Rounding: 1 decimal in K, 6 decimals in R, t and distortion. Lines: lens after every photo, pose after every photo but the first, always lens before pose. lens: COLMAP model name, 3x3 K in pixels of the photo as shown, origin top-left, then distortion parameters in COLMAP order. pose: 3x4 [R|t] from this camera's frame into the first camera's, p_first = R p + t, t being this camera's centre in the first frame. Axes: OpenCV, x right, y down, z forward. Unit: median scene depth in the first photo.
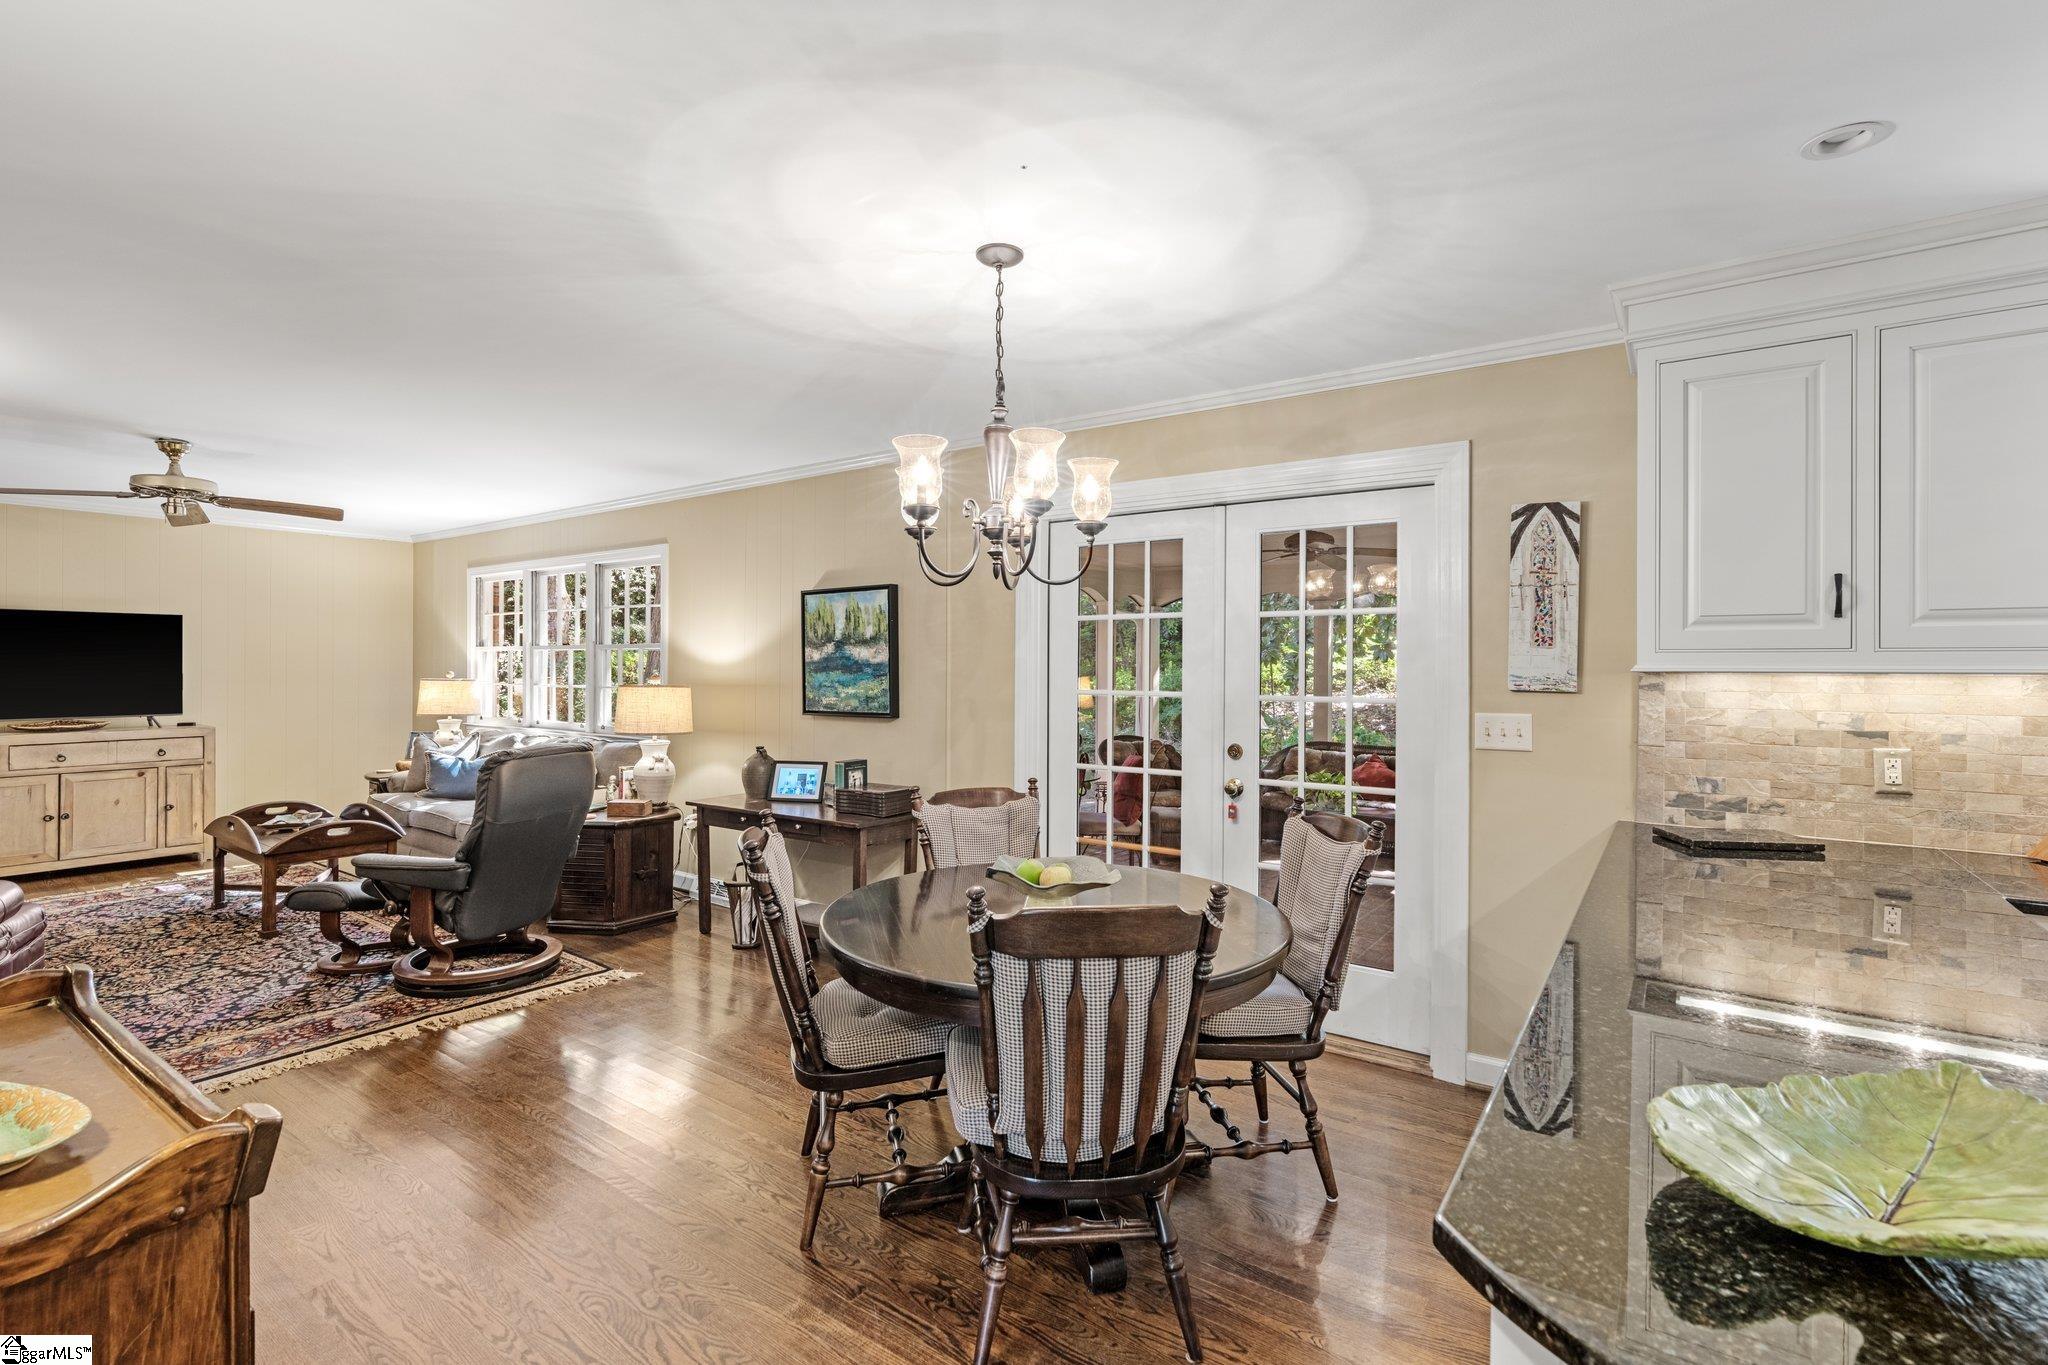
lens RADIAL K [[924.8, 0, 1037.0], [0, 924.8, 664.3], [0, 0, 1]] dist [-0.011141, 0.002891]
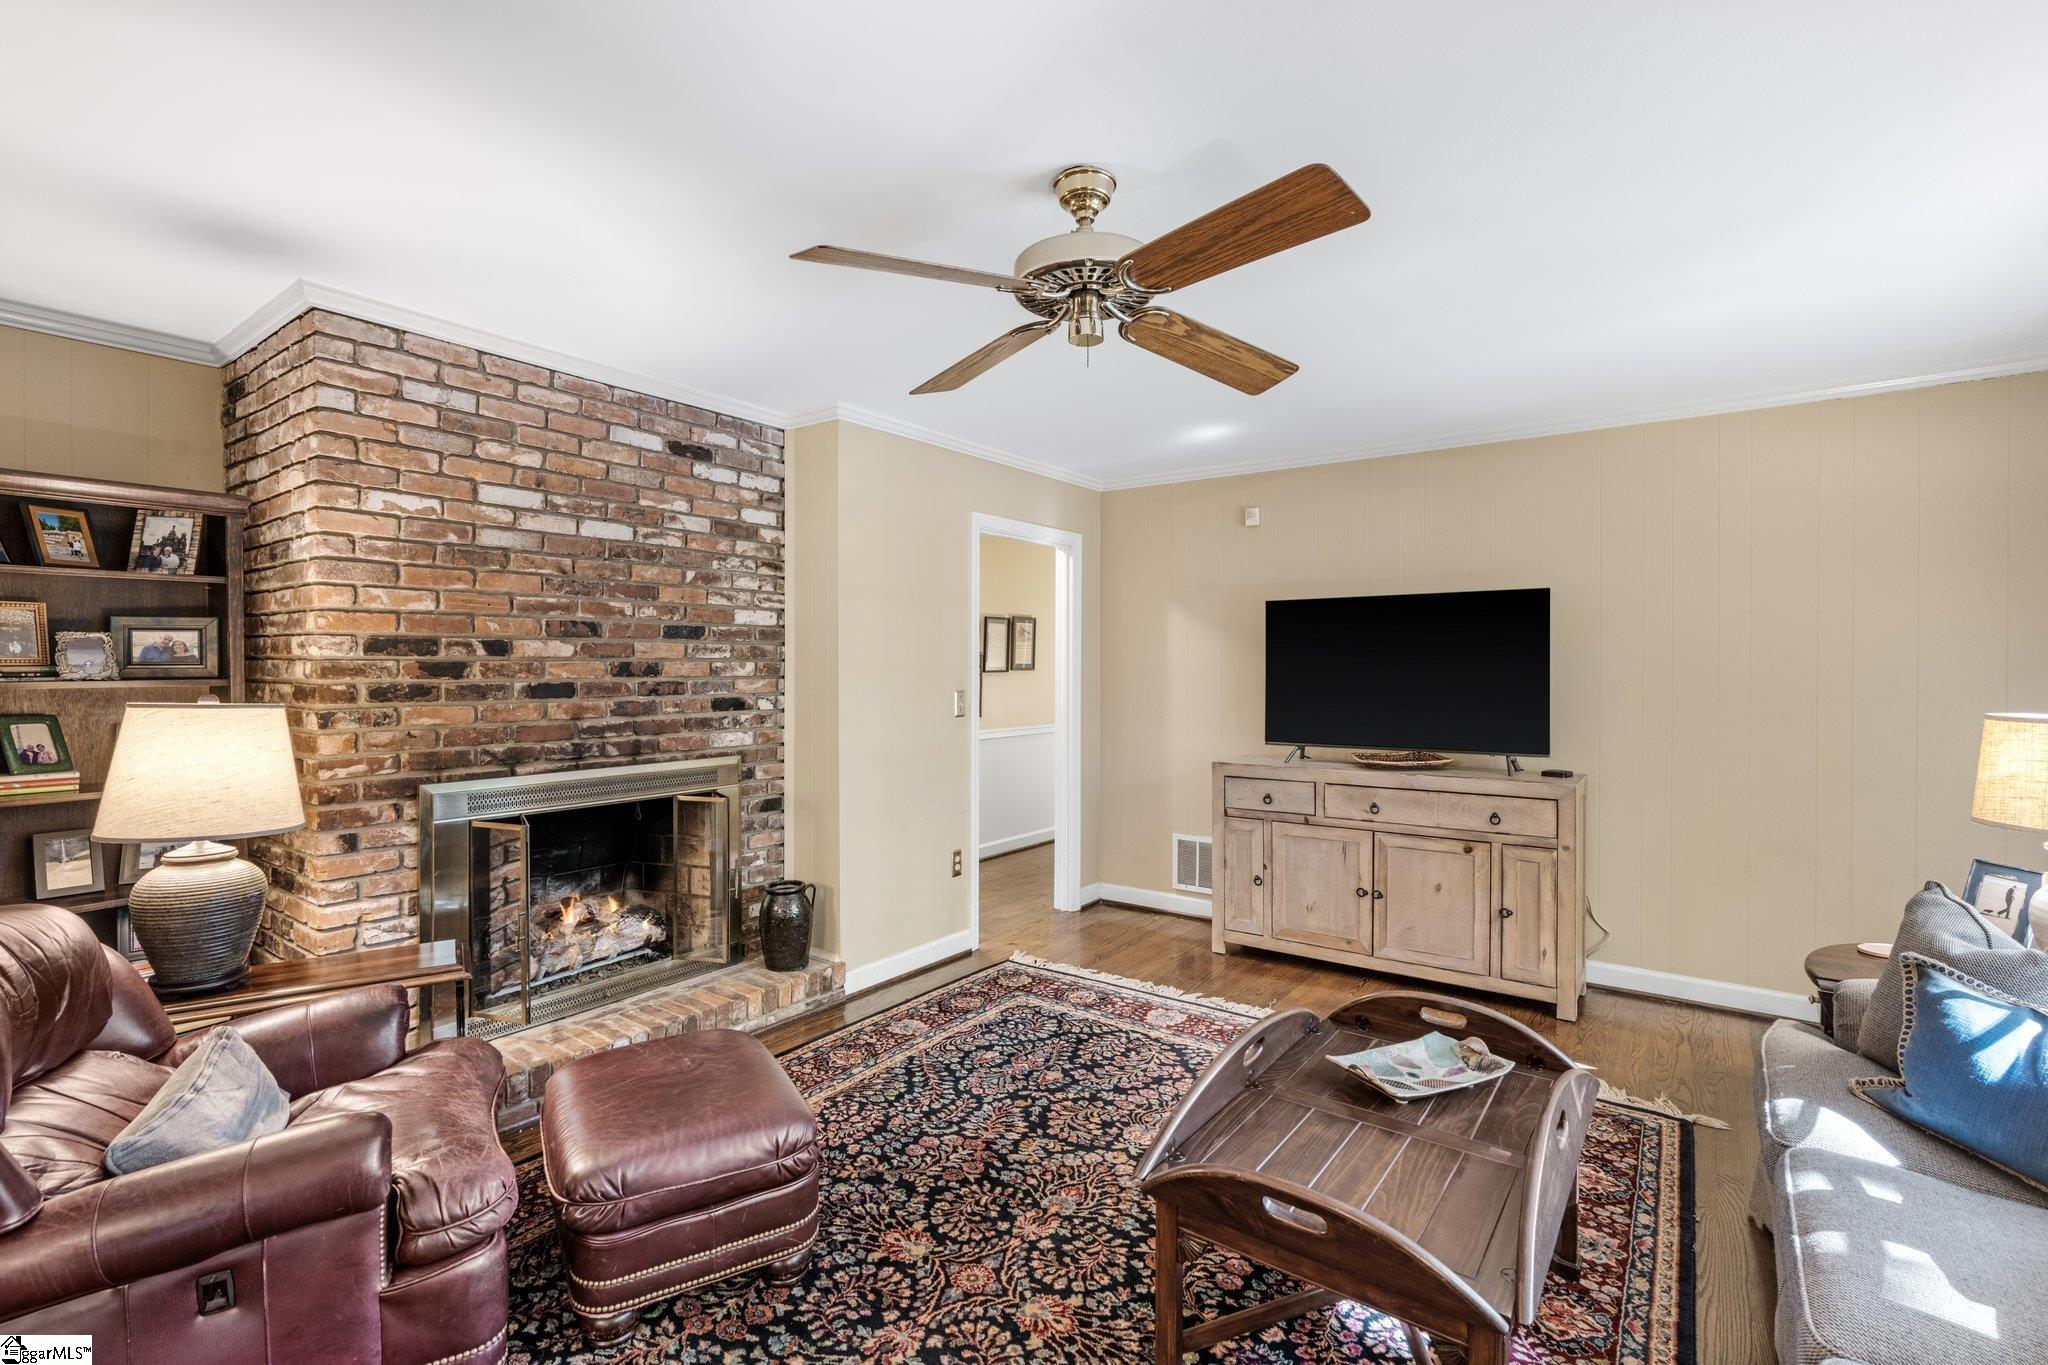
lens RADIAL K [[924.8, 0, 1037.3], [0, 924.8, 678.3], [0, 0, 1]] dist [-0.011141, 0.002891]
pose [[-0.010001, 0.006345, -0.999930, -0.378006], [-0.005131, 0.999966, 0.006396, 0.002049], [0.999937, 0.005194, -0.009969, 0.763136]]
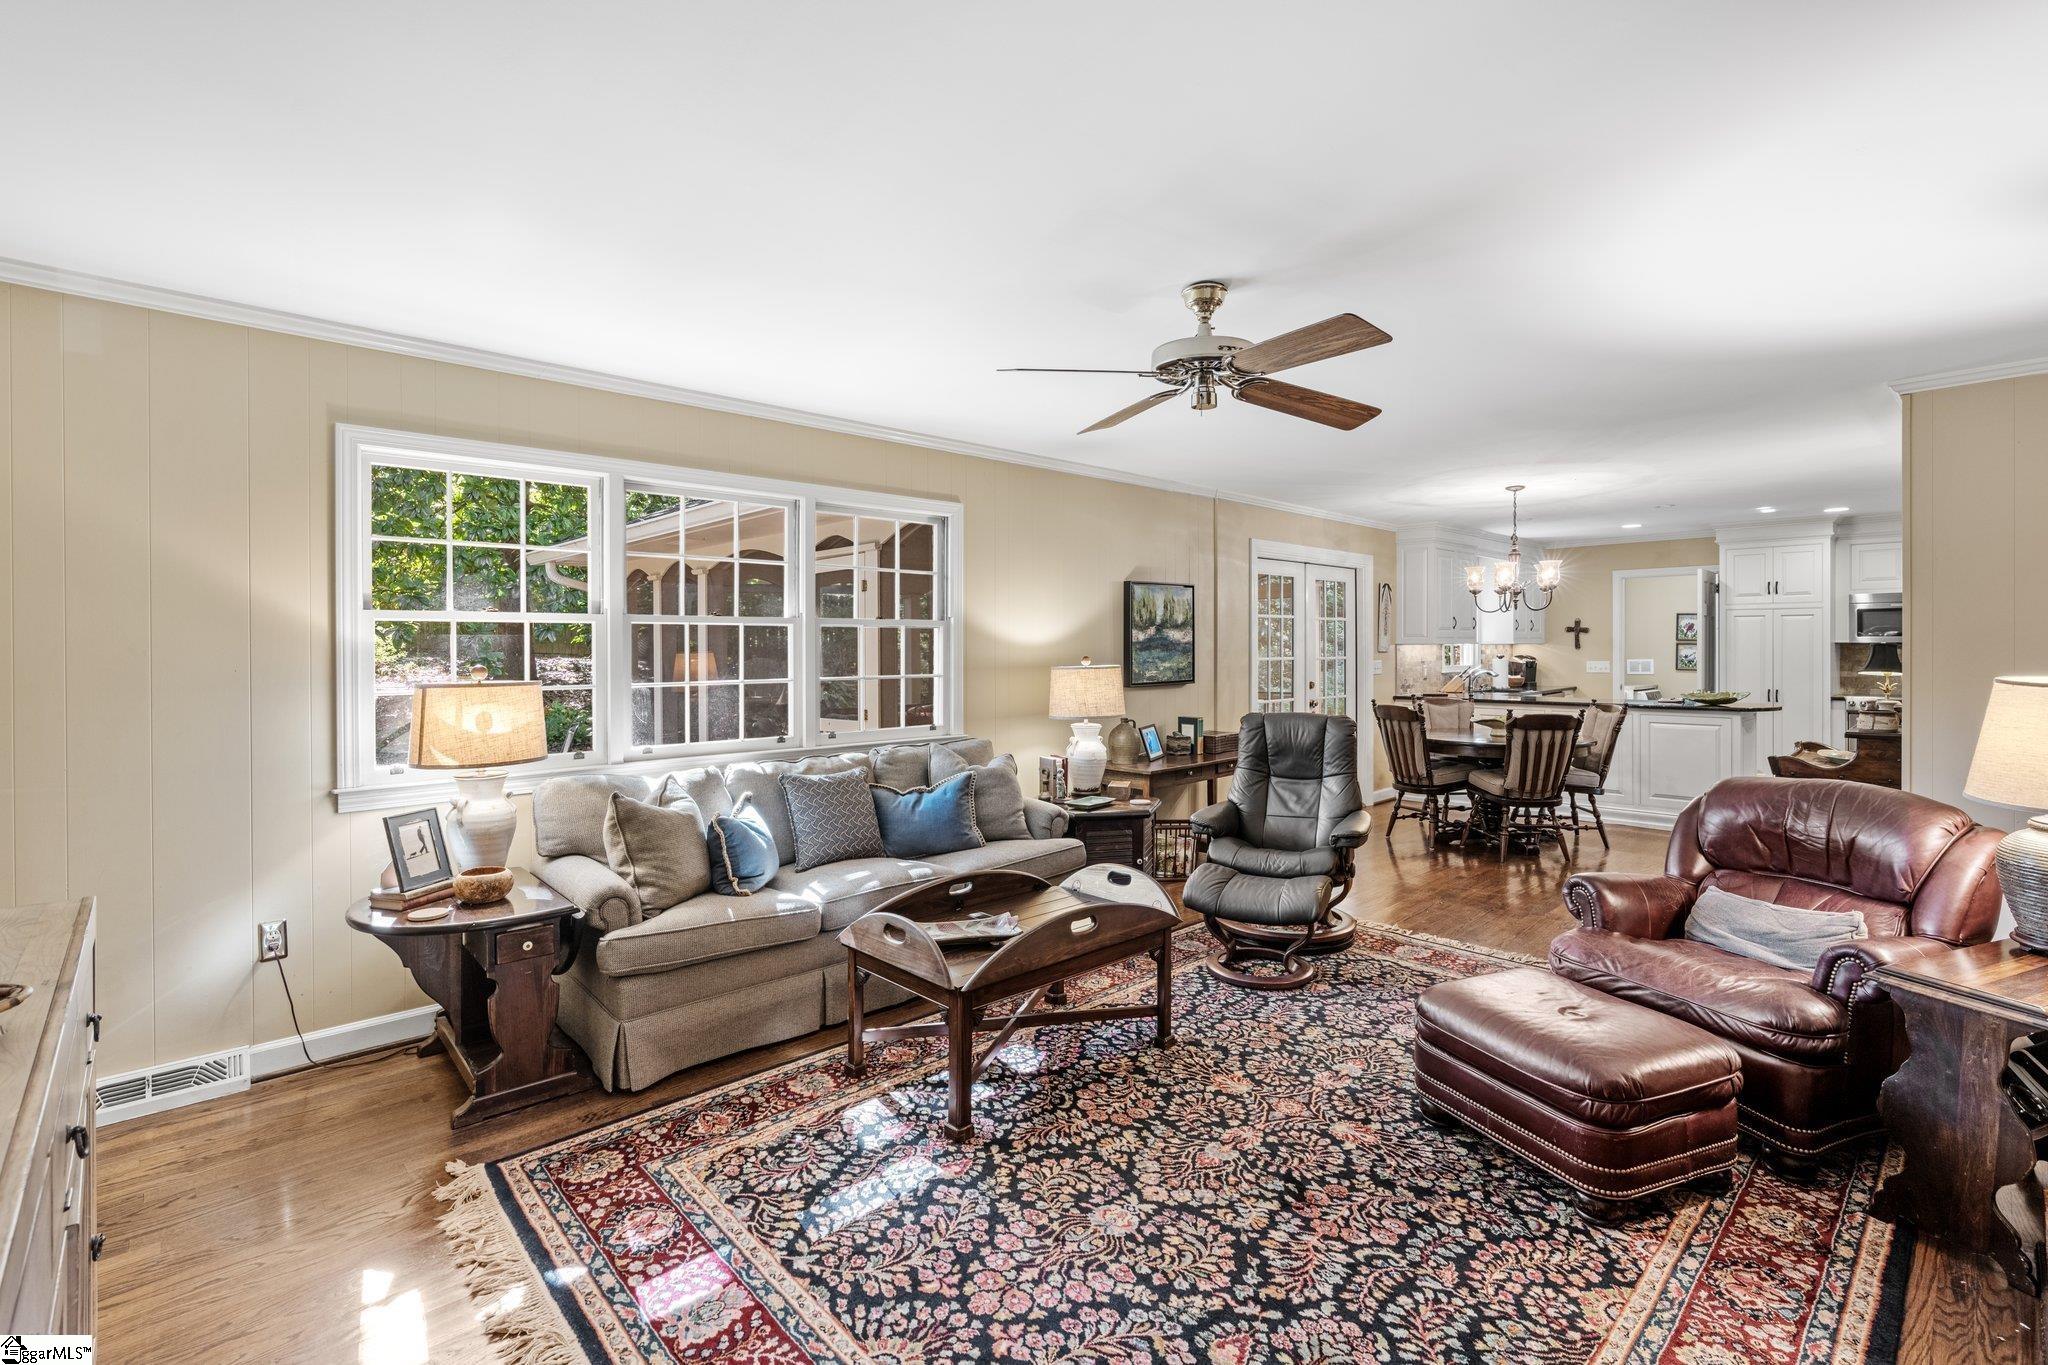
lens RADIAL K [[924.8, 0, 1025.0], [0, 924.8, 660.7], [0, 0, 1]] dist [-0.011141, 0.002891]
pose [[0.207780, -0.021139, 0.977947, -1.225801], [0.007559, 0.999771, 0.020005, -0.002963], [-0.978146, 0.003236, 0.207893, 0.769417]]
